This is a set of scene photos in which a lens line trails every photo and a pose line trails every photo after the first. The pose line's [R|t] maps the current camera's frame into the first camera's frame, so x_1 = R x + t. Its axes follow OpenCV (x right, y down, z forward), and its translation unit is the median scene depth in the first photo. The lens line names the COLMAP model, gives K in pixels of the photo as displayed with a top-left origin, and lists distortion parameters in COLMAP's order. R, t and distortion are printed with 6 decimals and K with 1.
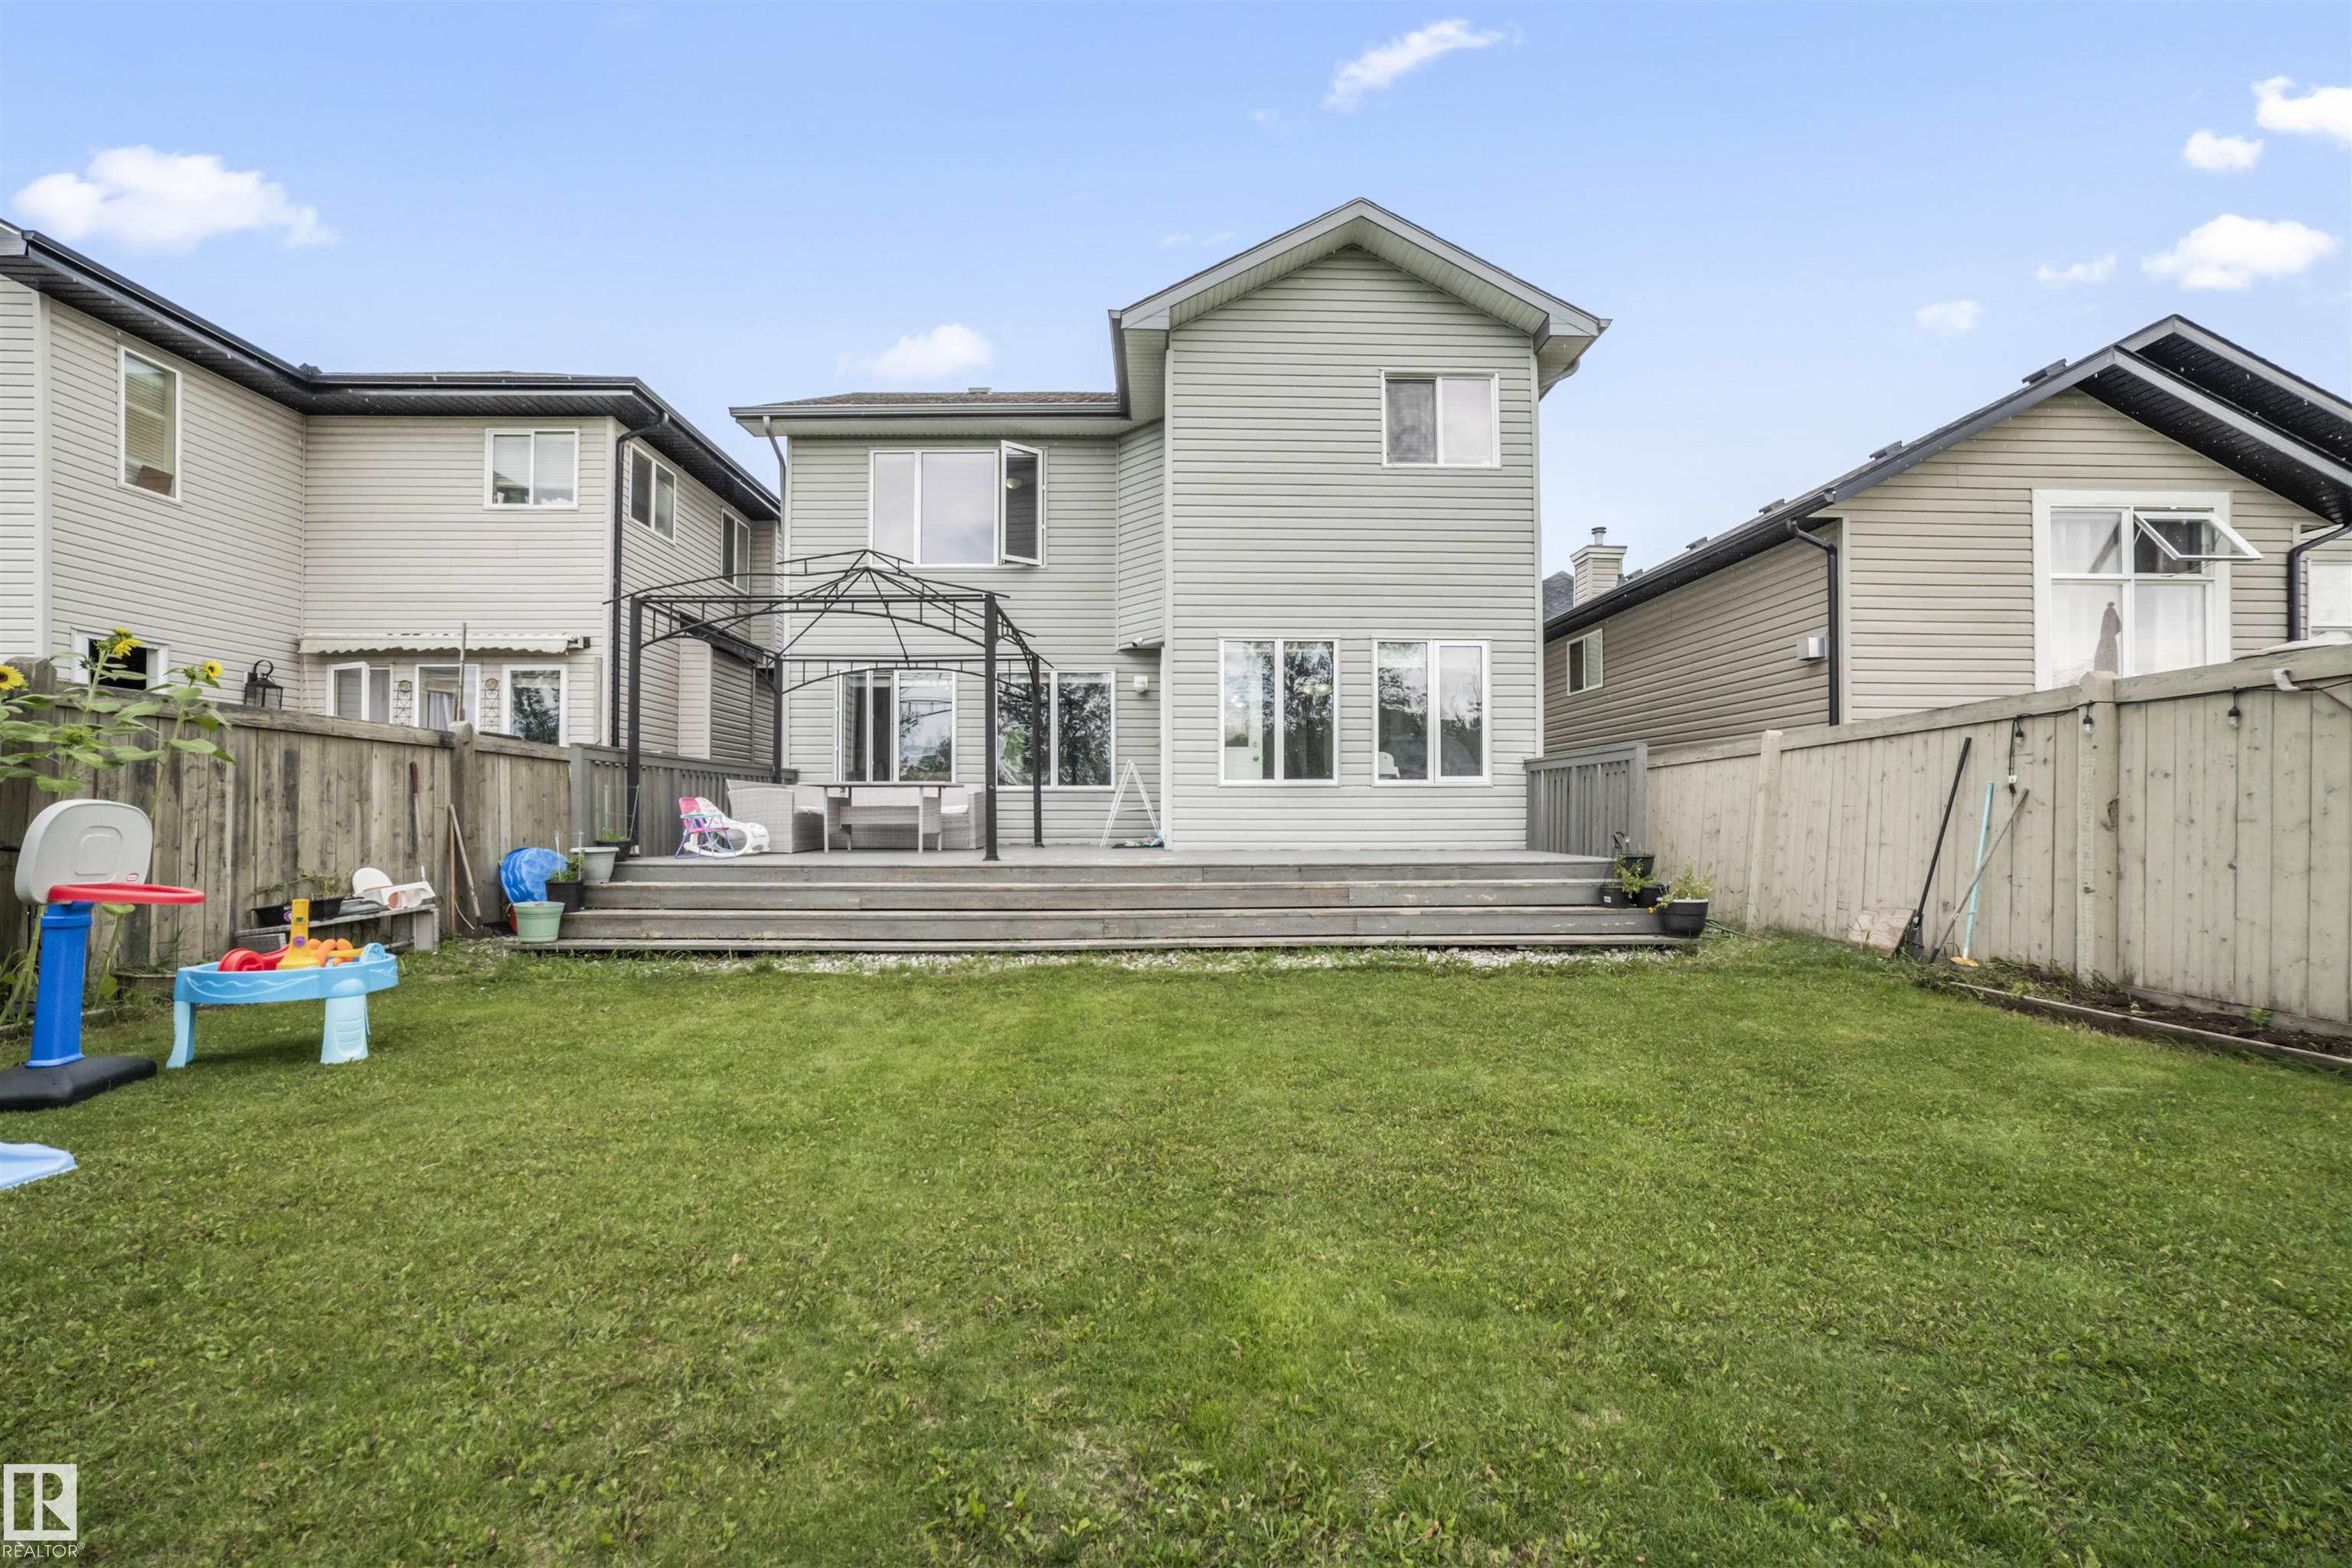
lens RADIAL K [[927.8, 0, 1172.5], [0, 927.8, 804.7], [0, 0, 1]] dist [-0.047752, 0.015983]
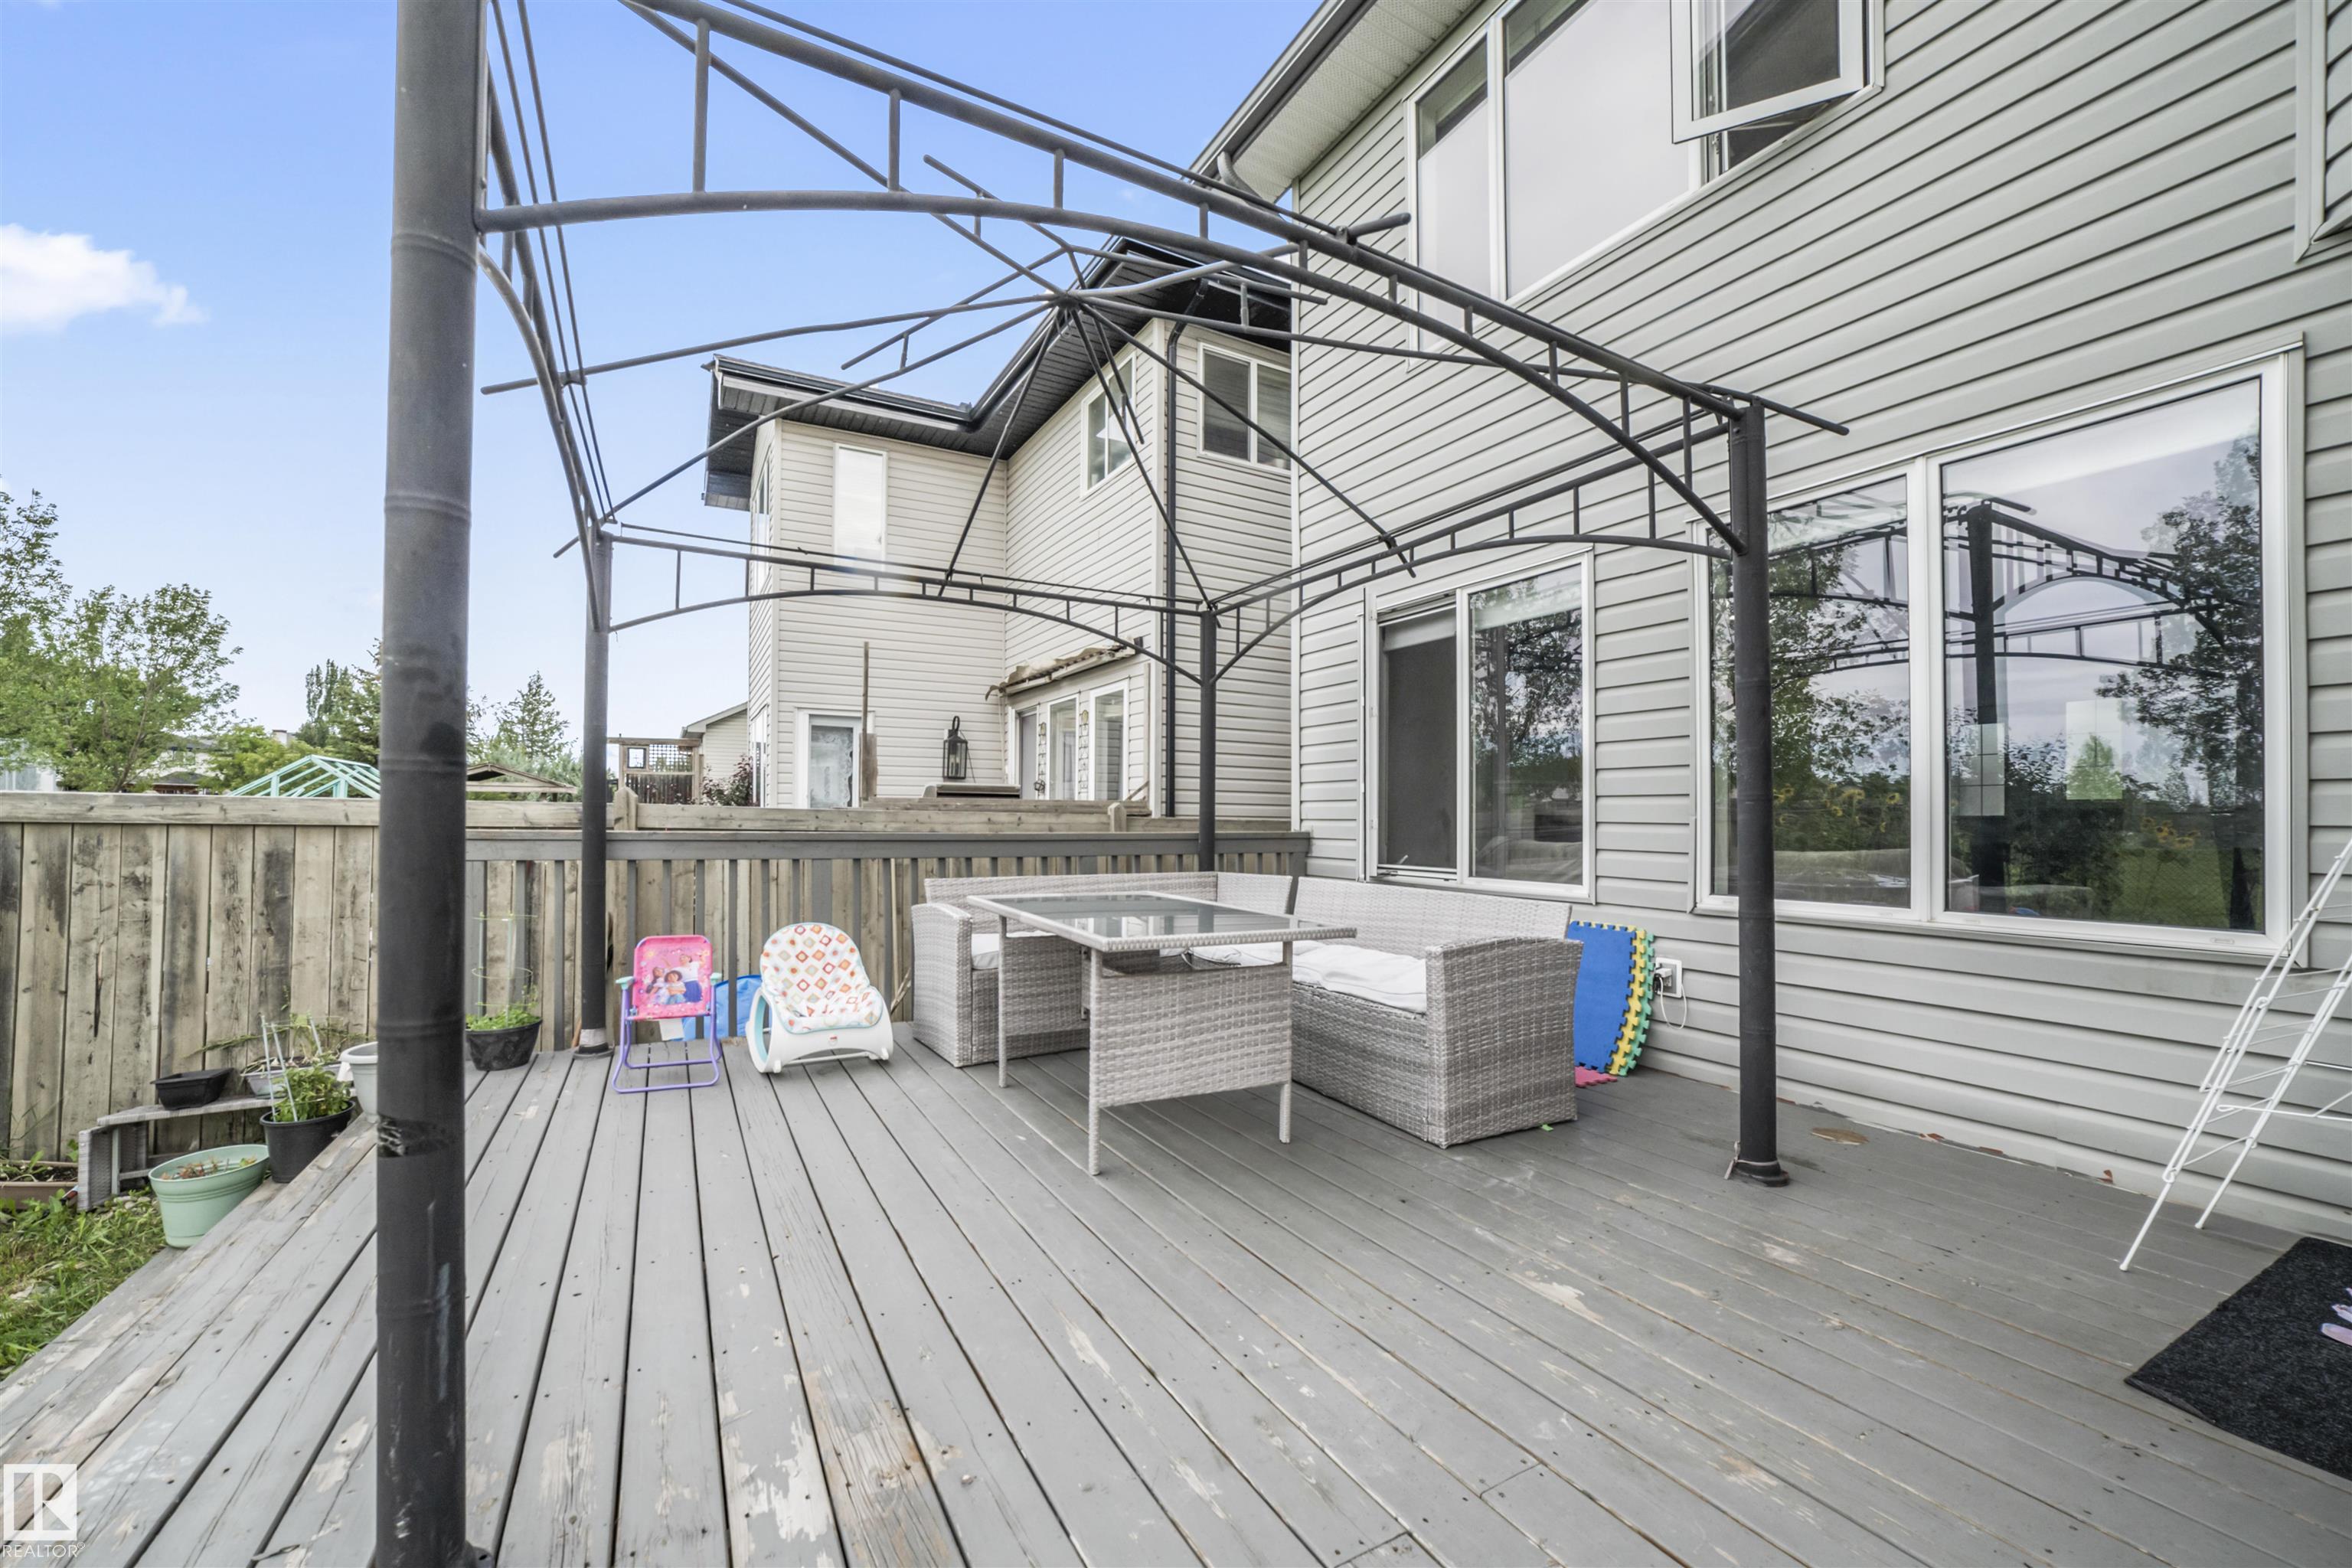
lens RADIAL K [[927.8, 0, 1172.5], [0, 927.8, 804.7], [0, 0, 1]] dist [-0.047752, 0.015983]
pose [[0.460362, -0.012702, -0.887640, -0.004910], [0.002188, 0.999911, -0.013173, -0.090225], [0.887728, 0.004122, 0.460349, 1.364834]]
